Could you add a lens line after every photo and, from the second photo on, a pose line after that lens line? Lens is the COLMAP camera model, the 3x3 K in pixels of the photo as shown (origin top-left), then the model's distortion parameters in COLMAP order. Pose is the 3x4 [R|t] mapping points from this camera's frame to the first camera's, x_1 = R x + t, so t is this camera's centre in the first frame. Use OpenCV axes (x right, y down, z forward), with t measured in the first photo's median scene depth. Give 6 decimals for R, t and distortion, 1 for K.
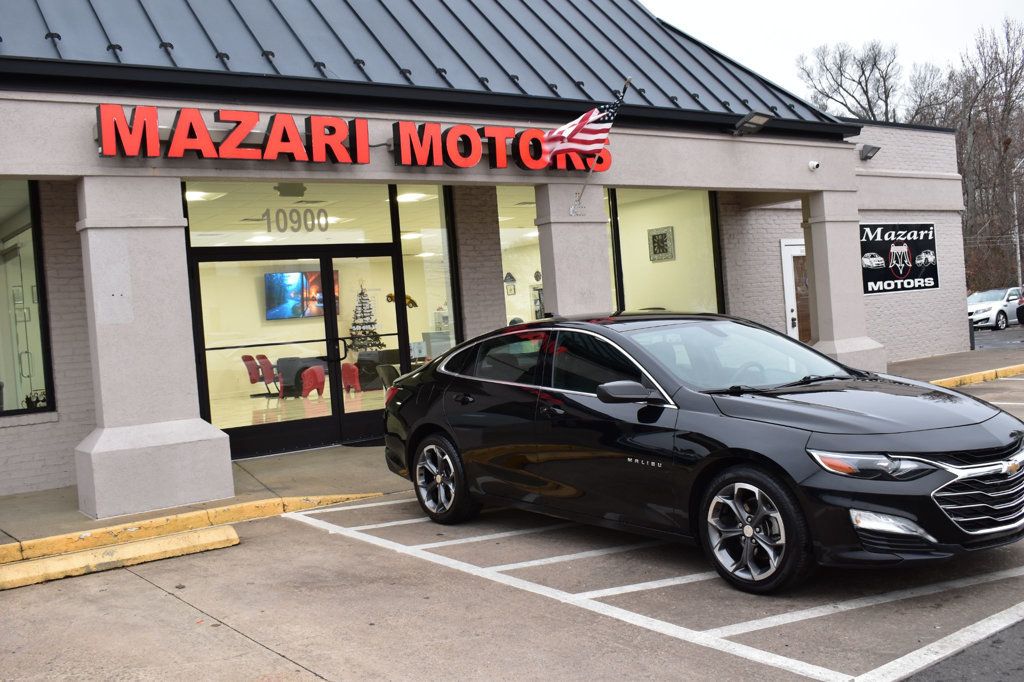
lens RADIAL K [[1047.0, 0, 512.0], [0, 1047.0, 341.0], [0, 0, 1]] dist [-0.066328, 0.013590]
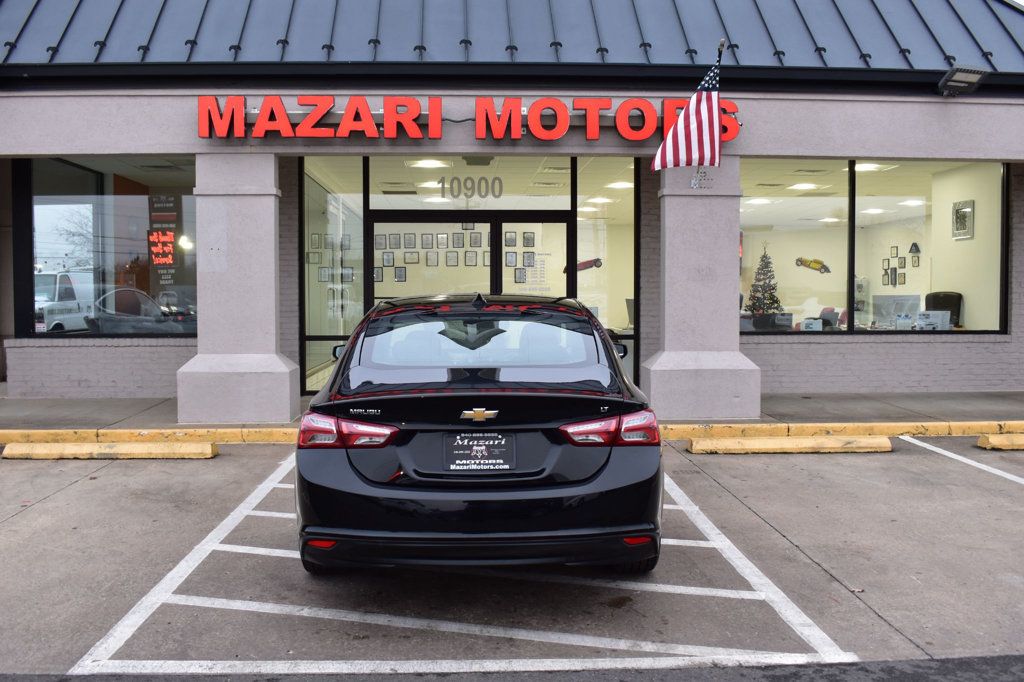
lens RADIAL K [[994.1, 0, 512.0], [0, 994.1, 341.0], [0, 0, 1]] dist [-0.073115, 0.005274]
pose [[0.826469, 0.101930, -0.553678, 0.524482], [-0.073557, 0.994593, 0.073303, -0.042600], [0.558156, -0.019856, 0.829499, 0.188074]]
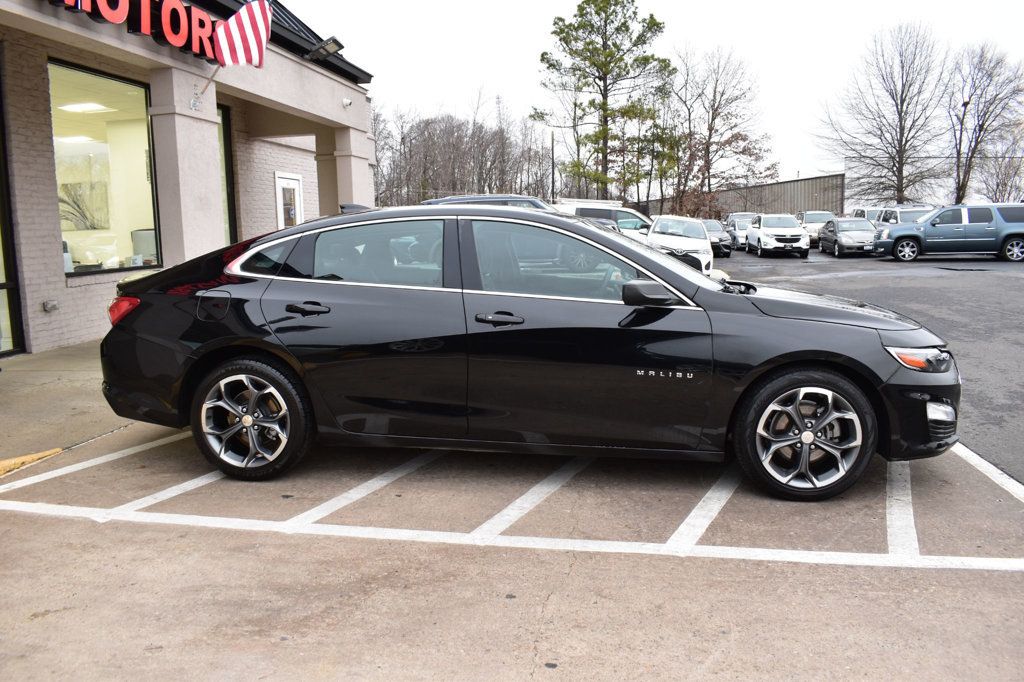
lens RADIAL K [[762.9, 0, 512.0], [0, 762.9, 341.0], [0, 0, 1]] dist [-0.002184, -0.052215]
pose [[0.722786, -0.053560, 0.688993, -0.246072], [-0.008272, 0.996250, 0.086123, 0.022766], [-0.691022, -0.067948, 0.719633, 0.399847]]
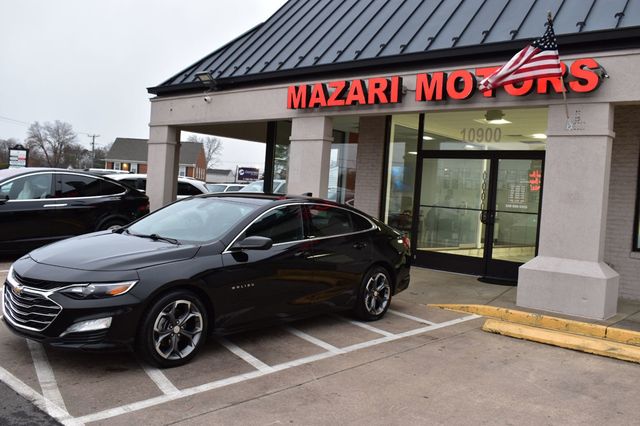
lens RADIAL K [[600.9, 0, 320.0], [0, 600.9, 213.0], [0, 0, 1]] dist [-0.079449, 0.004653]
pose [[0.190725, 0.117658, -0.974567, 0.823539], [-0.099308, 0.990010, 0.100088, -0.078290], [0.976607, 0.077693, 0.200505, 0.710268]]
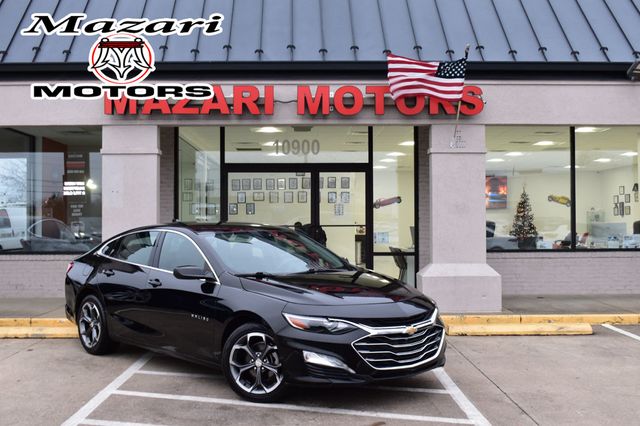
lens RADIAL K [[772.1, 0, 320.0], [0, 772.1, 213.0], [0, 0, 1]] dist [-0.047948, 0.008639]
pose [[0.810047, 0.066330, -0.582601, 0.608081], [-0.070807, 0.997376, 0.015103, -0.047100], [0.582074, 0.029018, 0.812618, 0.115977]]
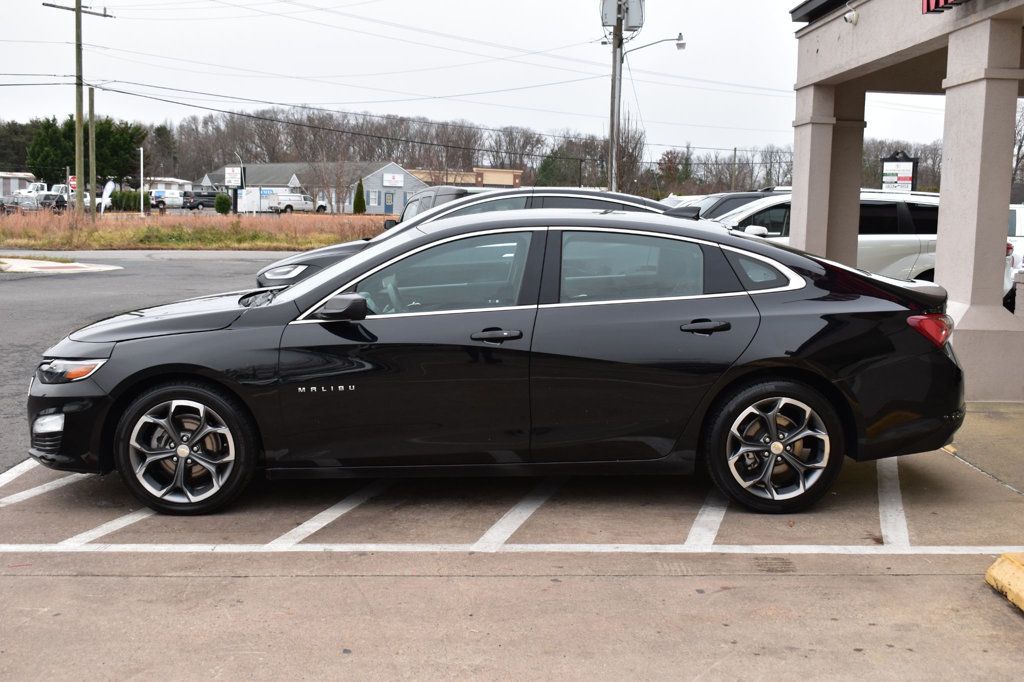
lens RADIAL K [[1235.4, 0, 512.0], [0, 1235.4, 341.0], [0, 0, 1]] dist [-0.047948, 0.008639]
pose [[-0.595209, 0.150829, -0.789289, 0.678615], [0.004405, 0.982824, 0.184490, -0.079918], [0.803559, 0.106333, -0.585651, 1.205957]]
